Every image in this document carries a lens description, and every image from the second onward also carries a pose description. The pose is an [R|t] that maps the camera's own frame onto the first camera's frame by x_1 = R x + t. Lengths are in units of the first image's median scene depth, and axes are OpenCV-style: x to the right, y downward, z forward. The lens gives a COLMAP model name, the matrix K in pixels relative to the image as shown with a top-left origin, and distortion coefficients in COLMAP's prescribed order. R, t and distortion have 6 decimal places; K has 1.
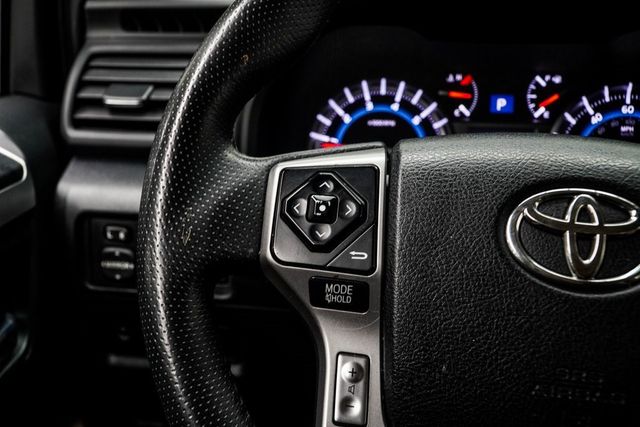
lens RADIAL K [[716.5, 0, 320.0], [0, 716.5, 213.5], [0, 0, 1]] dist [0.042500, -0.010261]
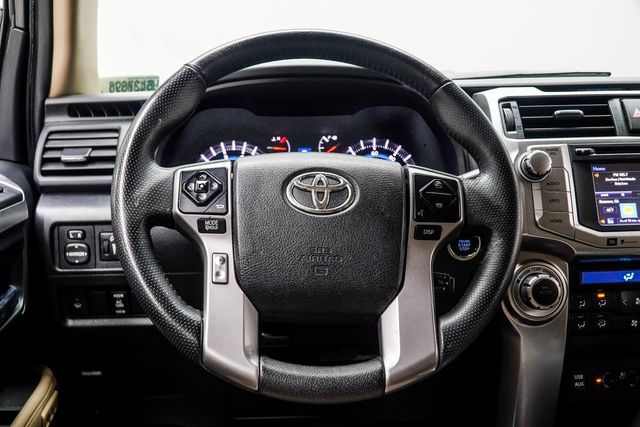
lens RADIAL K [[684.4, 0, 320.0], [0, 684.4, 213.5], [0, 0, 1]] dist [-0.000328, -0.039367]
pose [[0.981073, -0.053524, 0.186095, -0.021313], [0.076549, 0.989960, -0.118829, 0.209560], [-0.177866, 0.130825, 0.975320, -0.639029]]
